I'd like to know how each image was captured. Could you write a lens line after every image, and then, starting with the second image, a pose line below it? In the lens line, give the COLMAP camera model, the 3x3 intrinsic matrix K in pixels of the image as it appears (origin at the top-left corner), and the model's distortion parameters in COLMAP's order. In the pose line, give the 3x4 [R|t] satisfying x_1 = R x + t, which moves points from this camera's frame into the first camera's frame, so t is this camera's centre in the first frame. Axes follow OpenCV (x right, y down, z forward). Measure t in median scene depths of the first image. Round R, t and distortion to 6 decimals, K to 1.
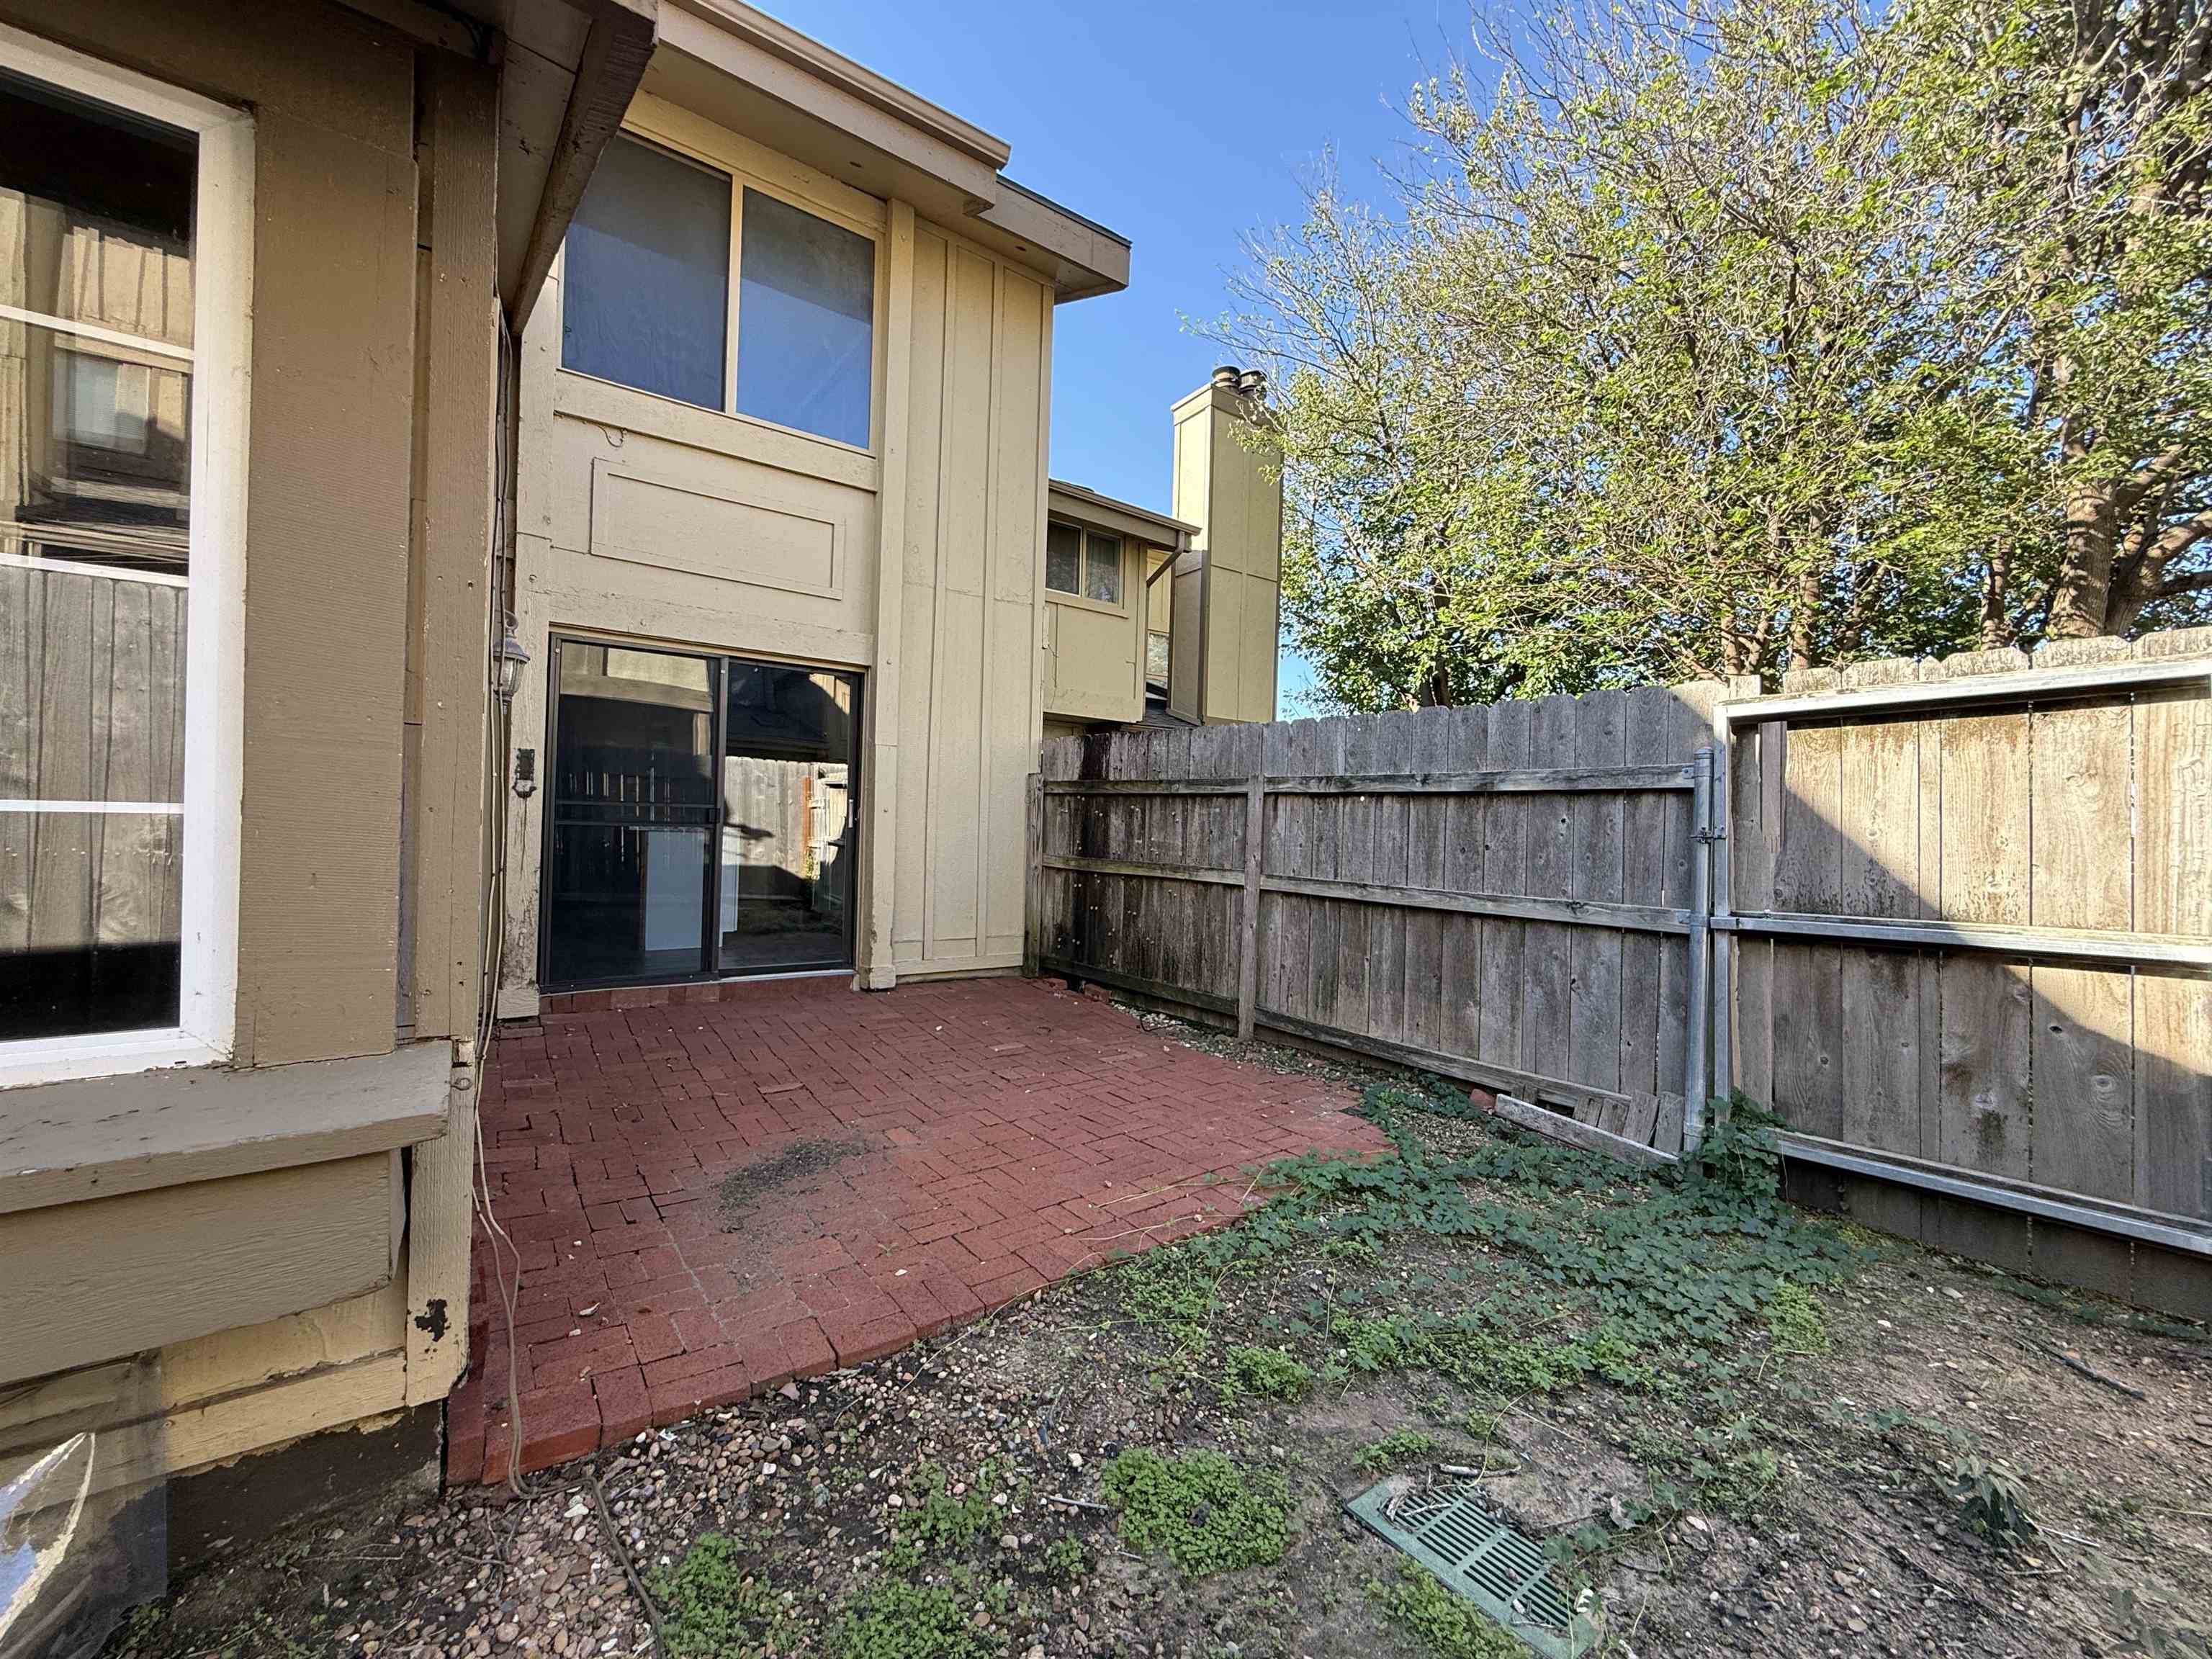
lens RADIAL K [[880.3, 0, 1099.6], [0, 880.3, 828.3], [0, 0, 1]] dist [0.003379, -0.000431]
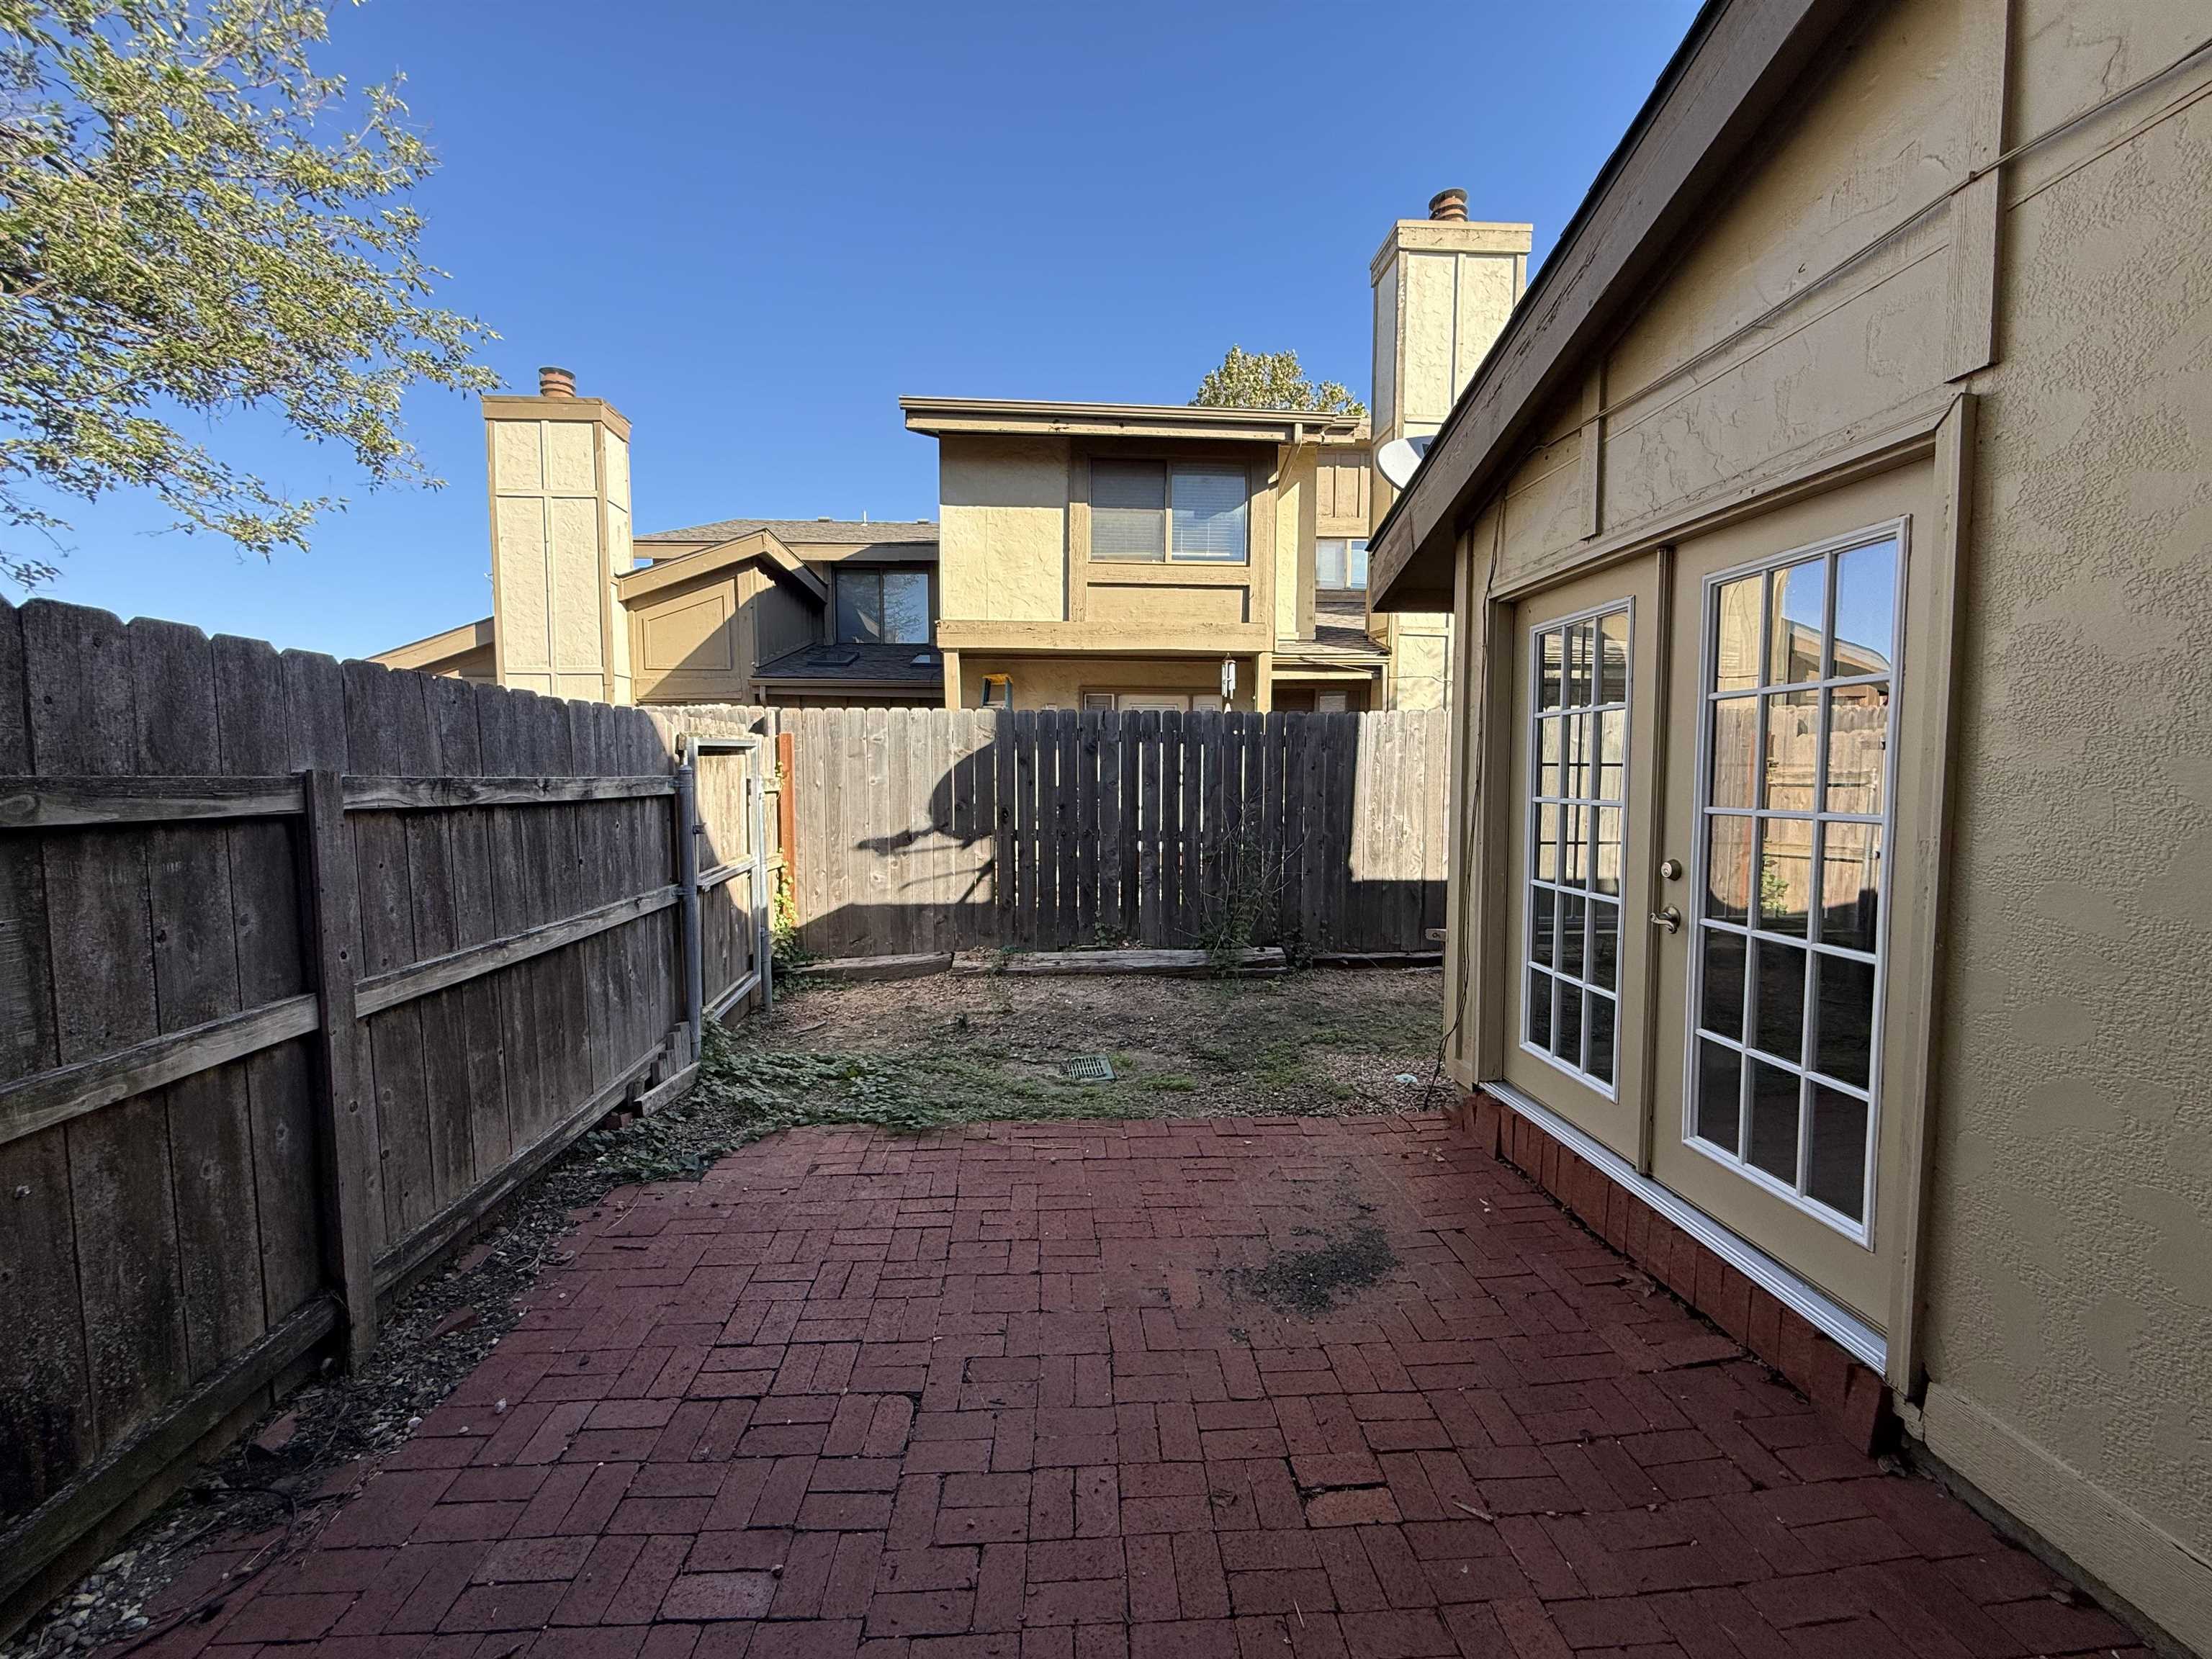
lens RADIAL K [[880.3, 0, 1101.1], [0, 880.3, 823.6], [0, 0, 1]] dist [0.003379, -0.000431]
pose [[-0.842669, -0.055992, 0.535513, -0.397659], [-0.018041, 0.996956, 0.075851, -0.077534], [-0.538130, 0.054256, -0.841114, 1.196289]]
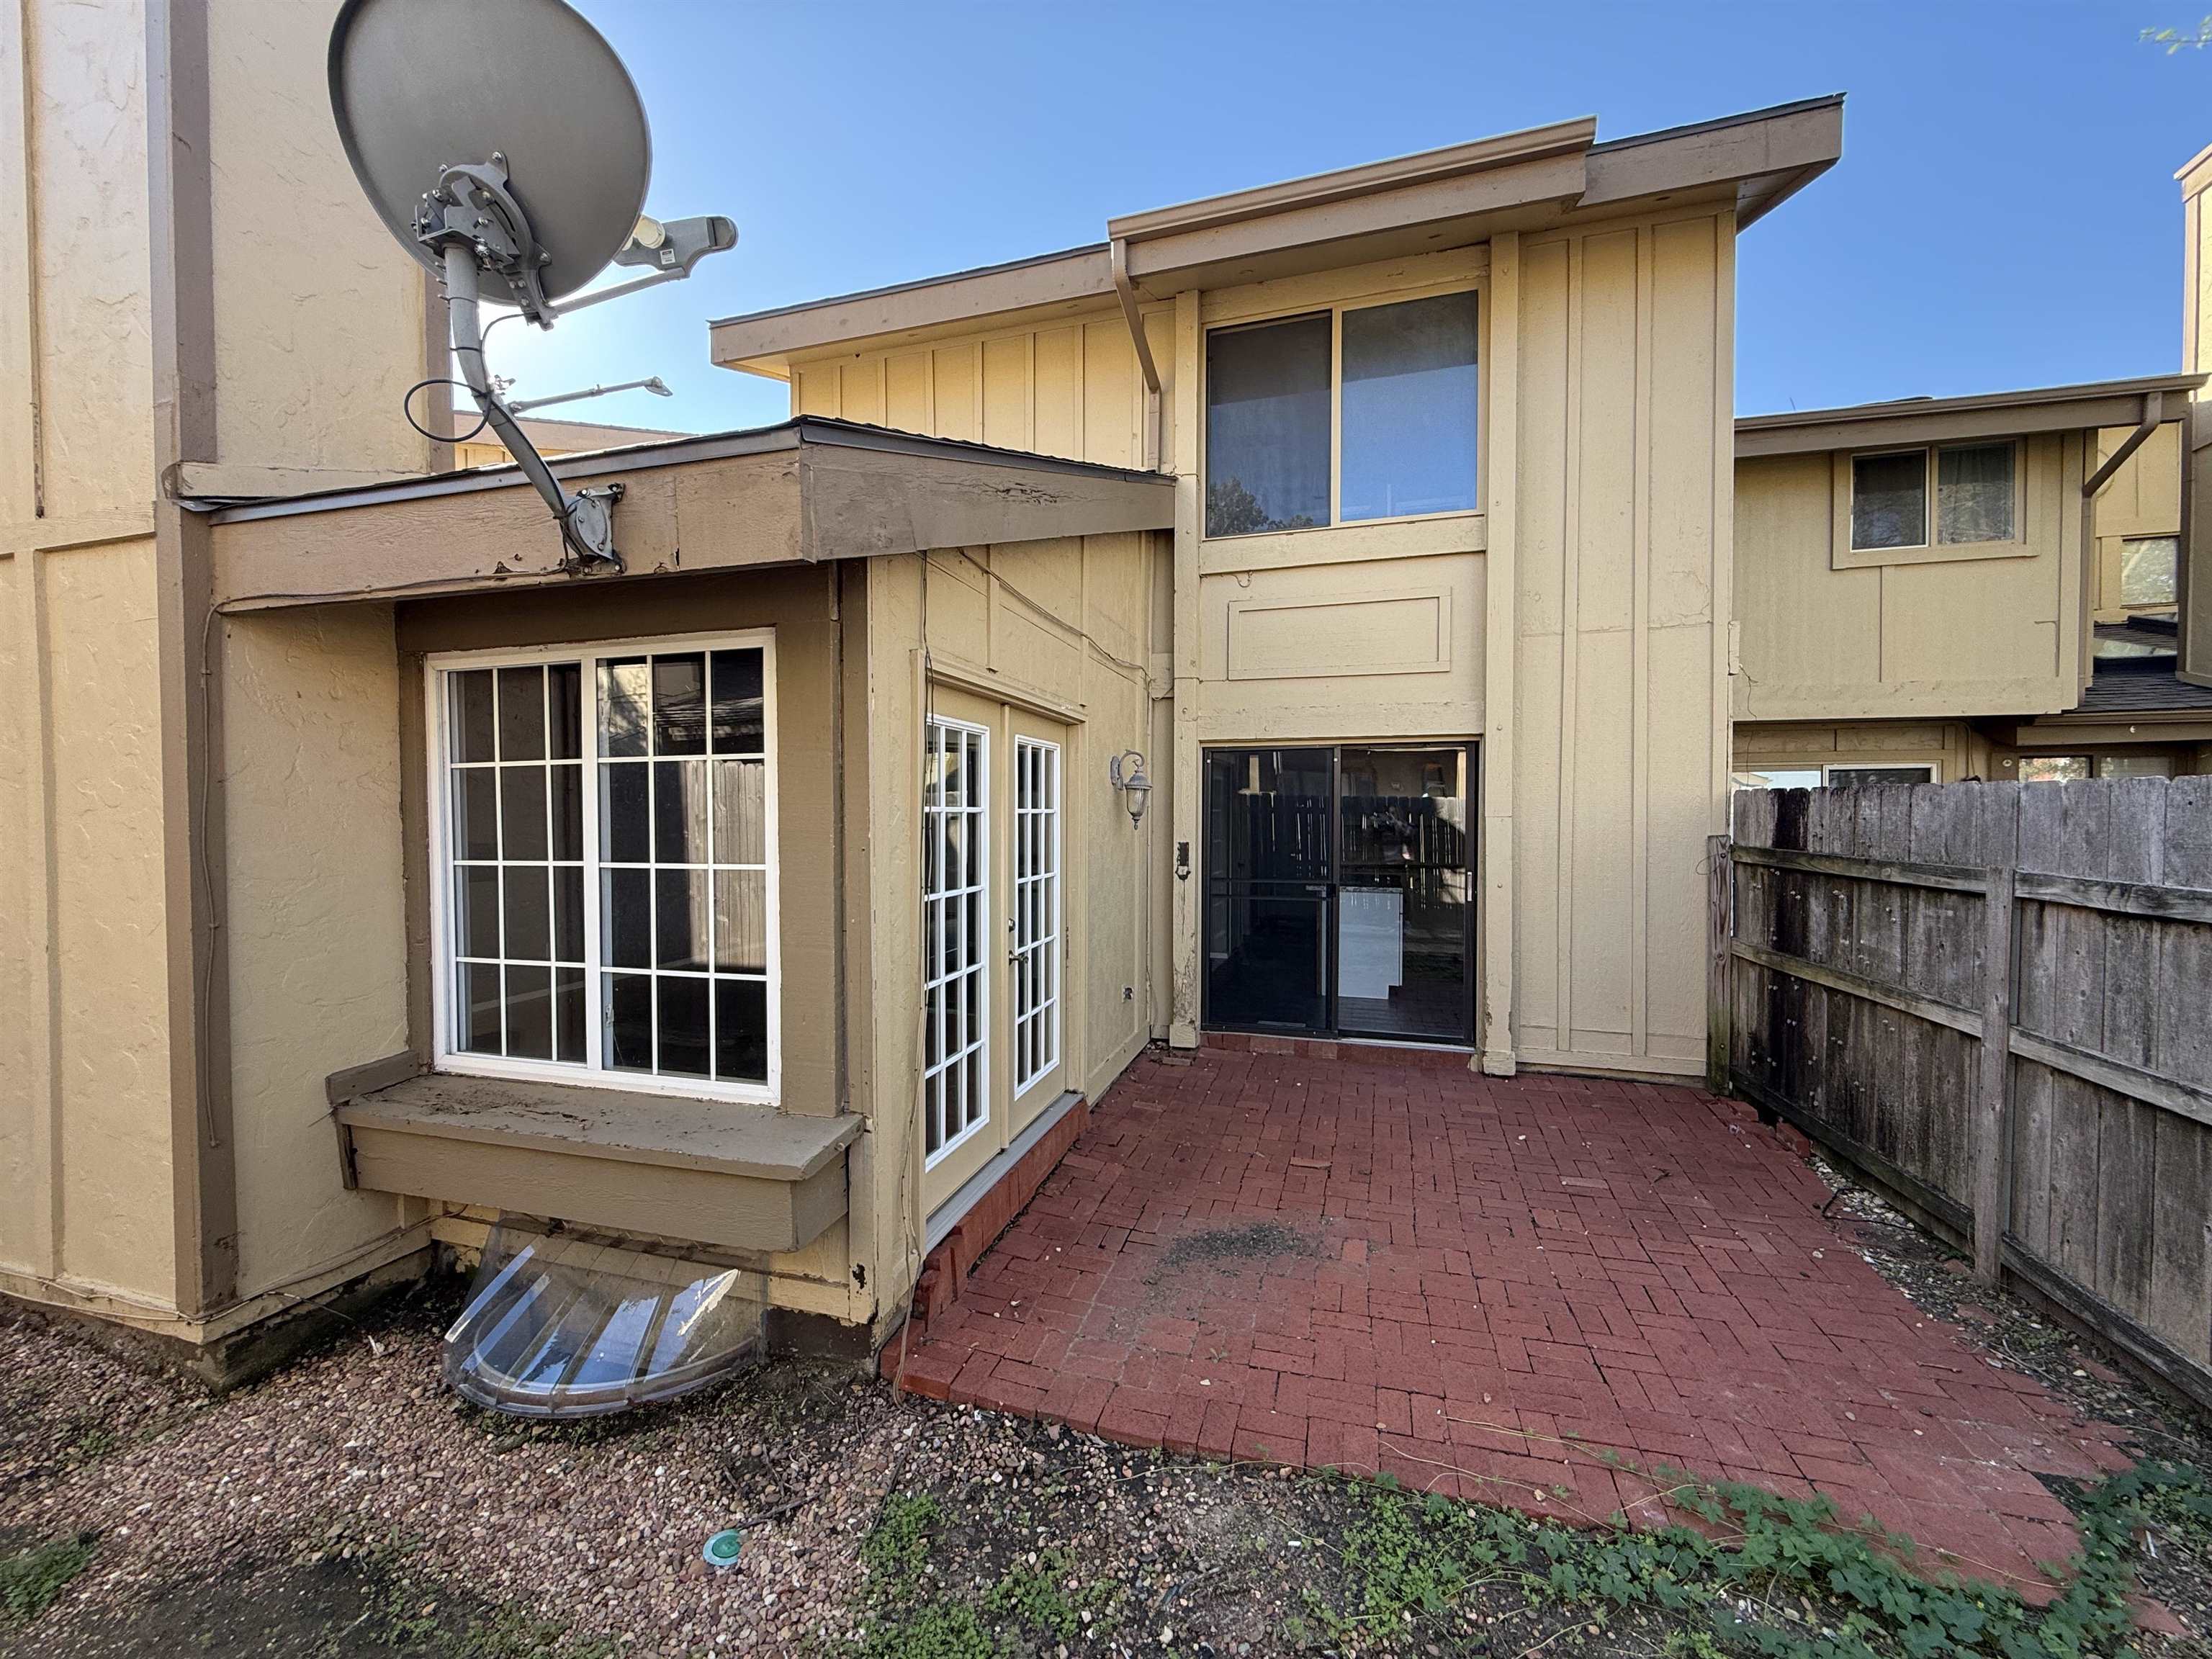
lens RADIAL K [[880.3, 0, 1103.2], [0, 880.3, 826.6], [0, 0, 1]] dist [0.003379, -0.000431]
pose [[0.604330, -0.018162, -0.796527, 0.301805], [0.016635, 0.999810, -0.010175, -0.096928], [0.796561, -0.007101, 0.604517, 0.112587]]
